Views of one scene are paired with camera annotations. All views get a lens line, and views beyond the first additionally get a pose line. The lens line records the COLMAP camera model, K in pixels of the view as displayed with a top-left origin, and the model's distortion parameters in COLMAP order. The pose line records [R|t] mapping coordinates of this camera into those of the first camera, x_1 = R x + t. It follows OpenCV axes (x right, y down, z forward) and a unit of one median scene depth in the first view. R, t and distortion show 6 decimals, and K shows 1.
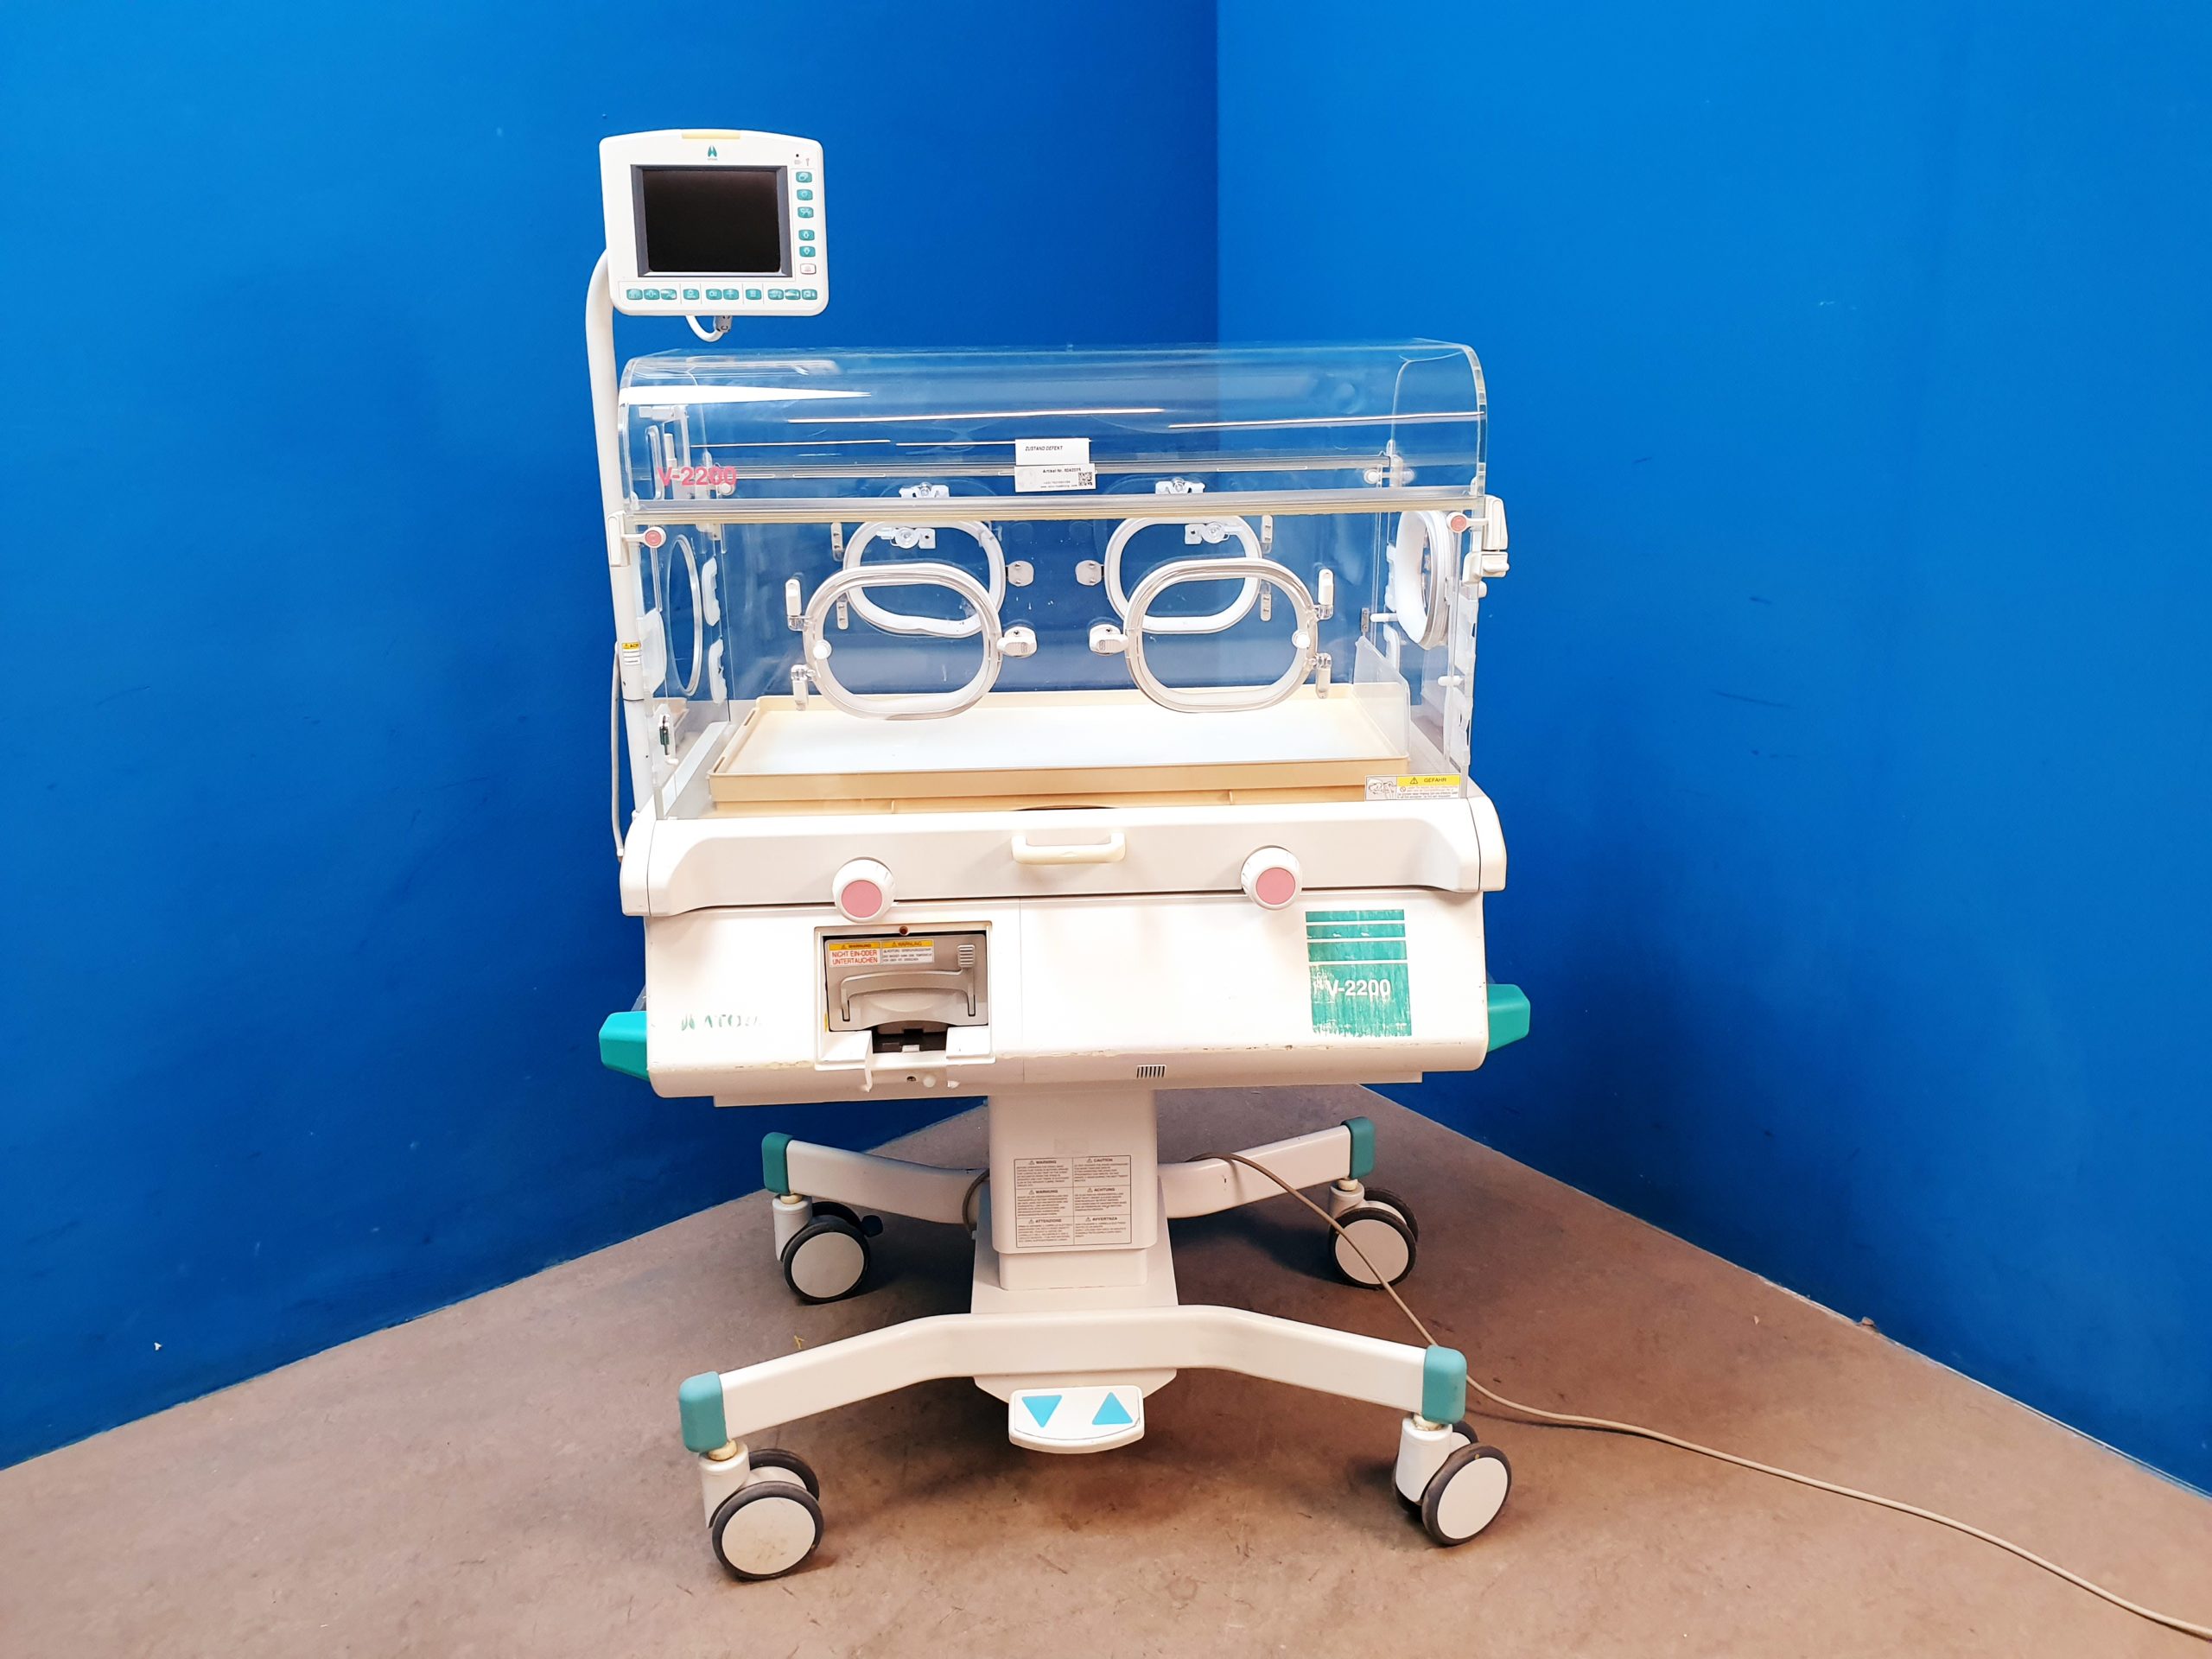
lens RADIAL K [[1727.1, 0, 1173.2], [0, 1727.1, 780.6], [0, 0, 1]] dist [0.003223, 0.029153]
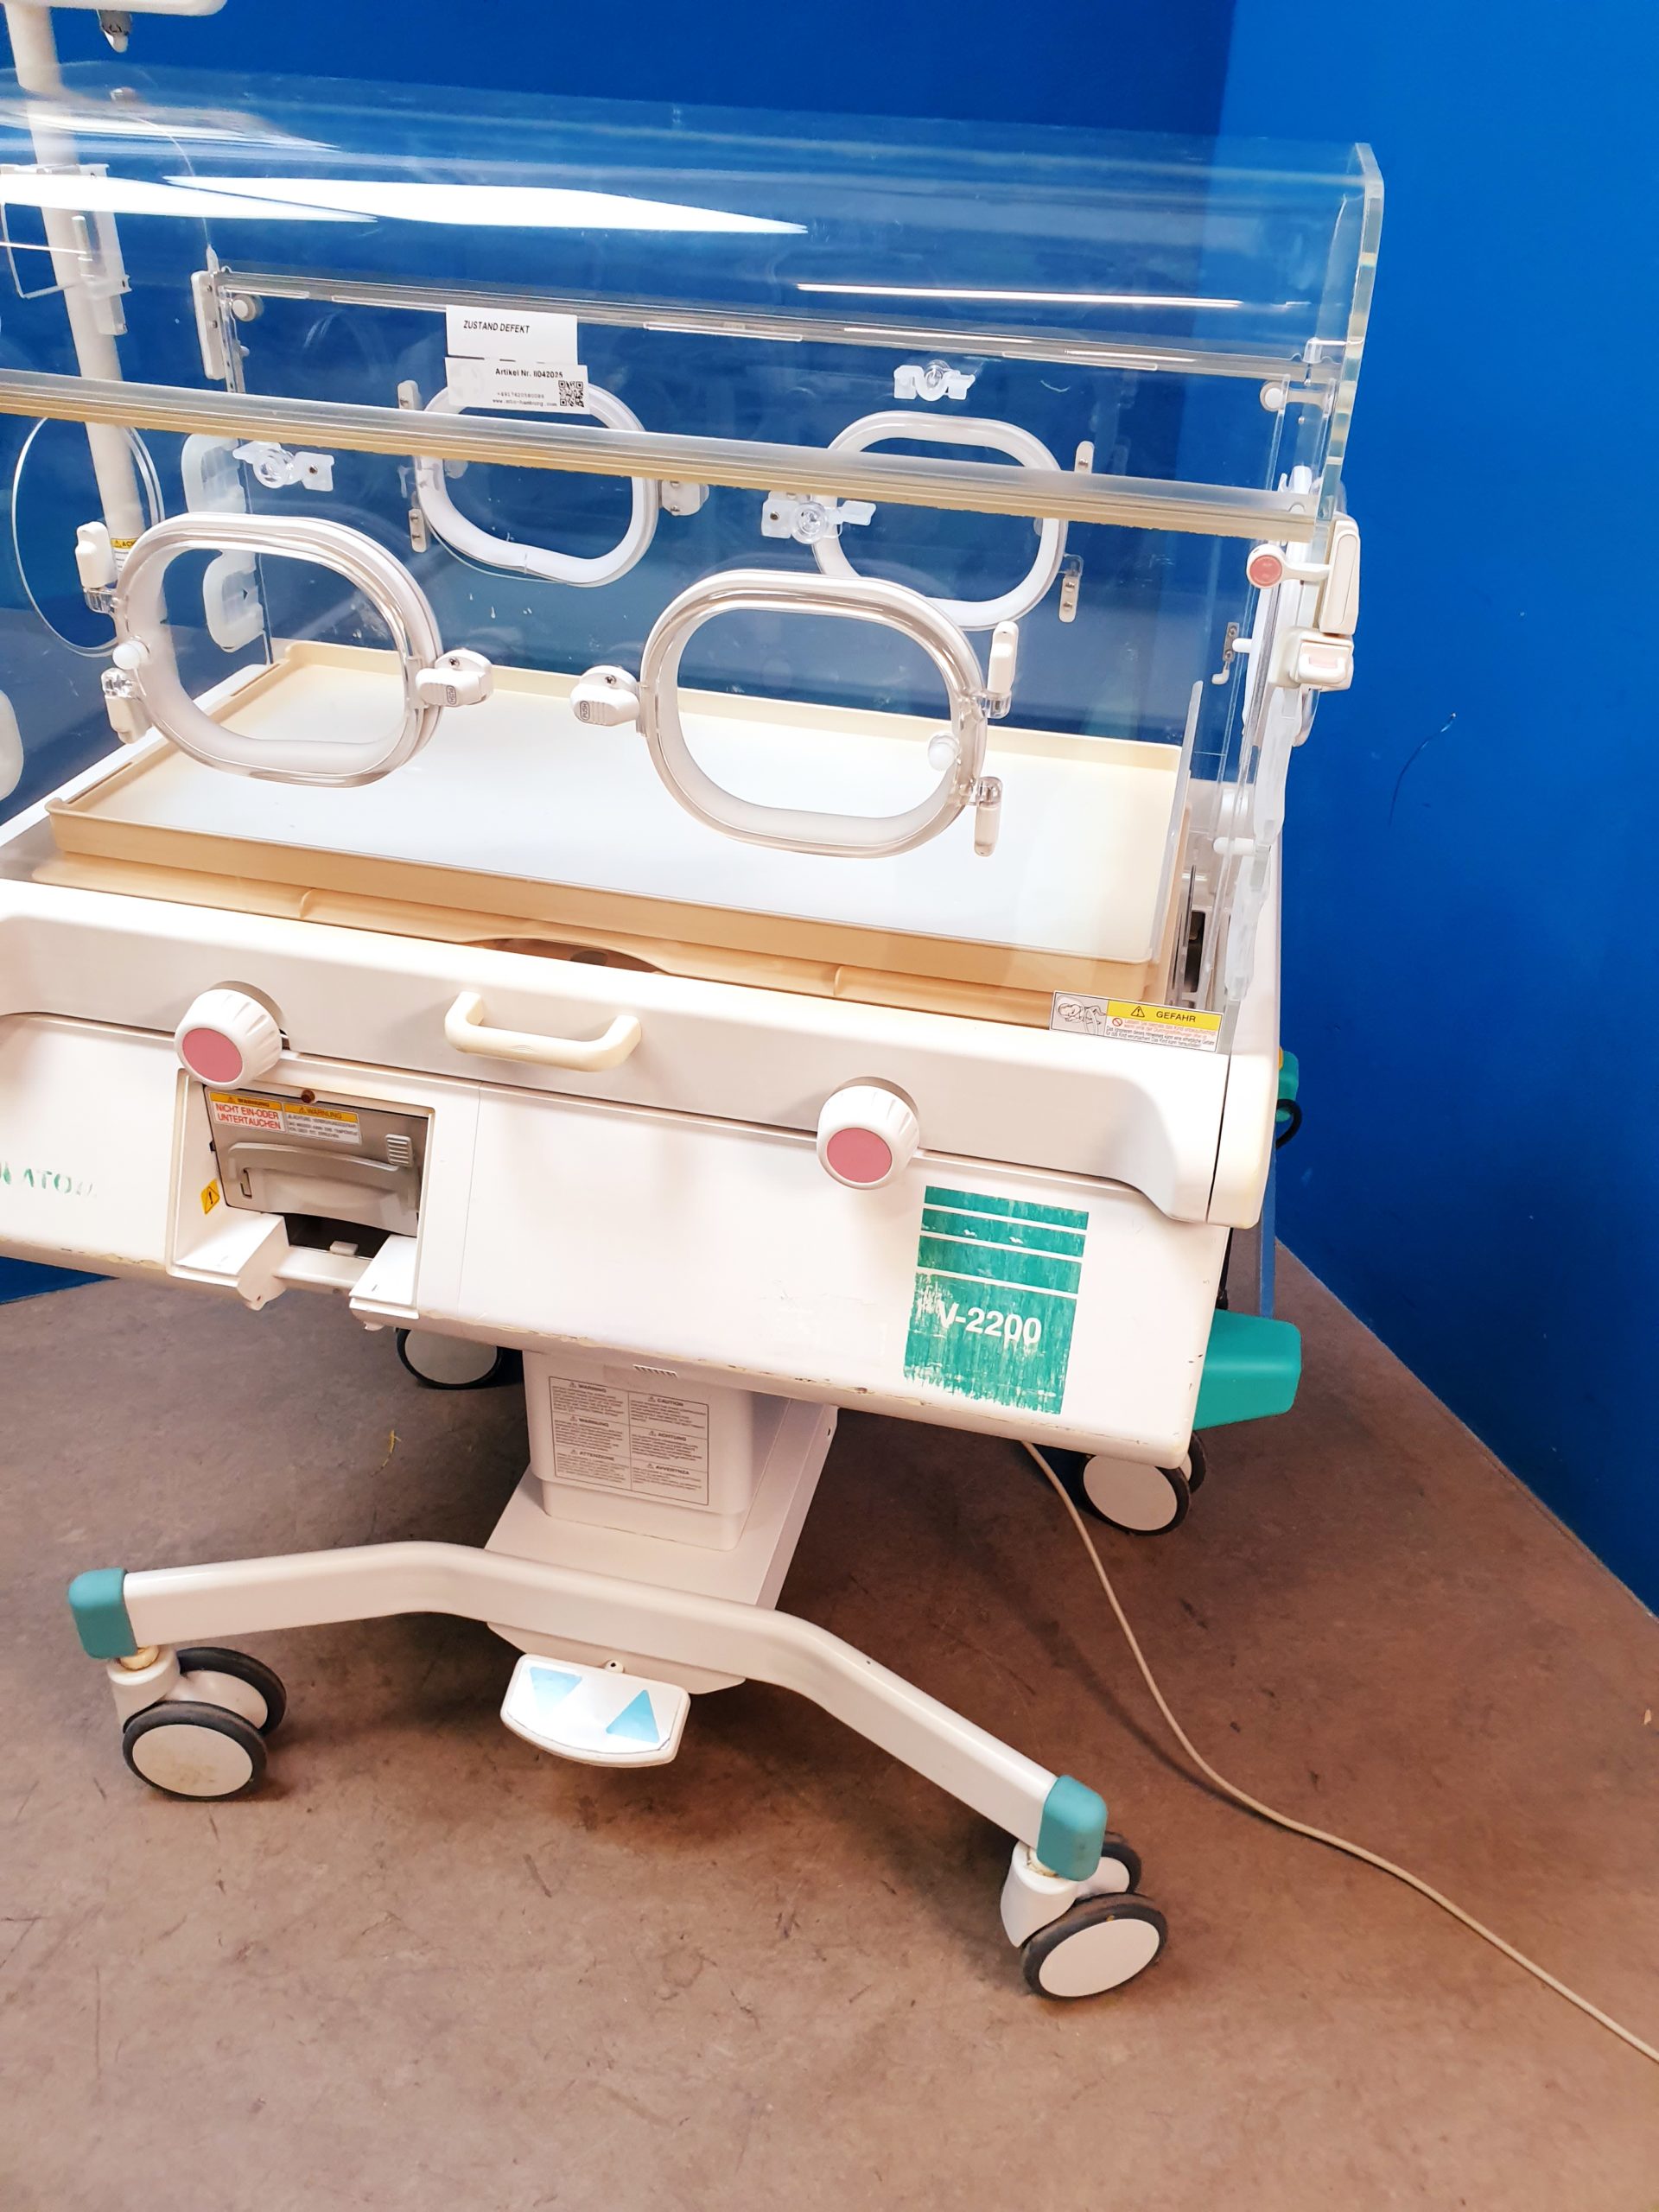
lens RADIAL K [[1727.1, 0, 902.1], [0, 1727.1, 1077.3], [0, 0, 1]] dist [0.003223, 0.029153]
pose [[0.961590, 0.190268, -0.197845, 0.171154], [-0.126730, 0.947095, 0.294875, -0.129218], [0.243483, -0.258476, 0.934829, 0.420091]]
